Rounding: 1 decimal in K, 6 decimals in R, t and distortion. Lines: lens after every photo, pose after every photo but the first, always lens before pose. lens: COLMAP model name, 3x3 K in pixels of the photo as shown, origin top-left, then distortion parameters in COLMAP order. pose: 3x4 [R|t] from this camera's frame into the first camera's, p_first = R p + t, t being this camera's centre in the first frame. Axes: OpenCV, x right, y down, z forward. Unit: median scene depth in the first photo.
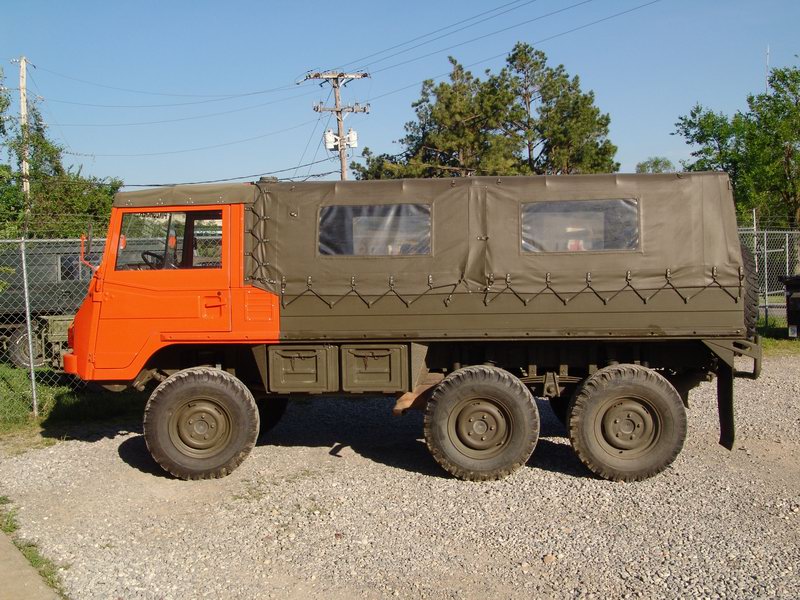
lens RADIAL K [[887.5, 0, 400.0], [0, 887.5, 300.0], [0, 0, 1]] dist [-0.094489, 0.261269]
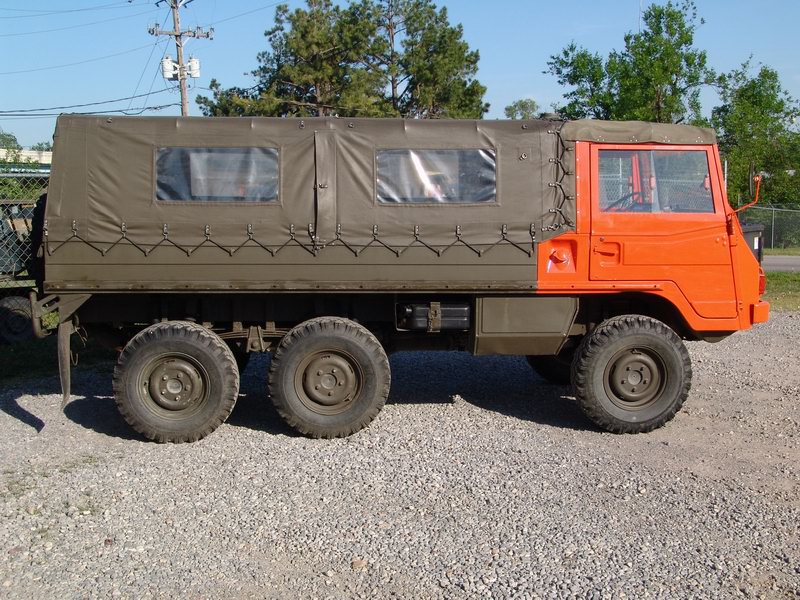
lens RADIAL K [[947.6, 0, 400.0], [0, 947.6, 300.0], [0, 0, 1]] dist [-0.003997, 0.011720]
pose [[0.988917, -0.003257, 0.148435, 0.030748], [-0.004763, 0.998549, 0.053647, -0.002435], [-0.148394, -0.053760, 0.987466, 0.047909]]
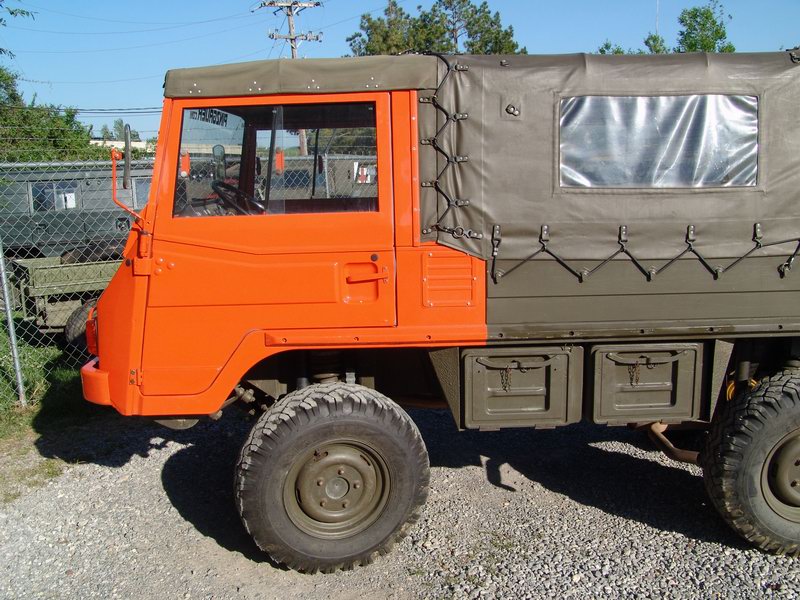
lens RADIAL K [[749.7, 0, 400.0], [0, 749.7, 300.0], [0, 0, 1]] dist [-0.138332, 0.198851]
pose [[0.994305, -0.021847, 0.104313, -0.138740], [0.009886, 0.993451, 0.113827, -0.019686], [-0.106117, -0.112147, 0.988009, 0.316194]]
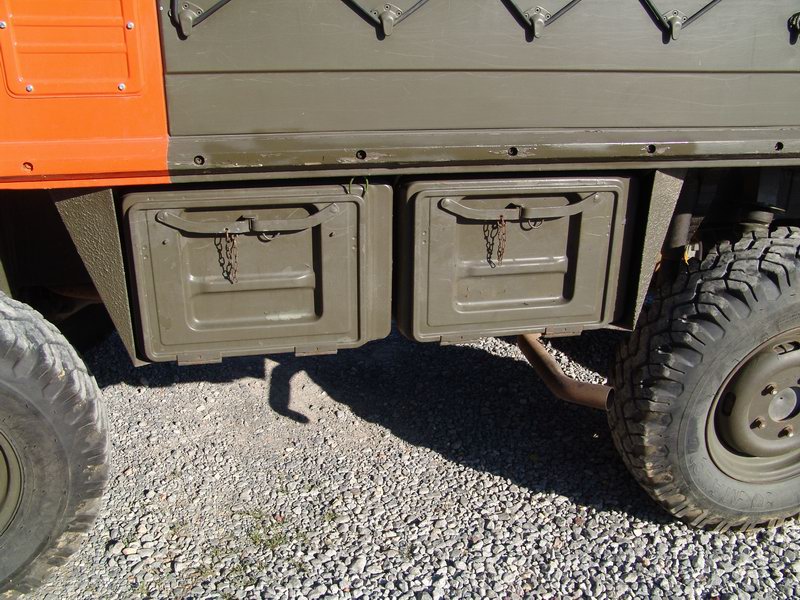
lens RADIAL K [[750.1, 0, 400.0], [0, 750.1, 300.0], [0, 0, 1]] dist [-0.126526, 0.150333]
pose [[0.959350, -0.076249, 0.271723, -0.077717], [-0.011192, 0.951774, 0.306595, 0.008818], [-0.281996, -0.297173, 0.912232, 0.454985]]
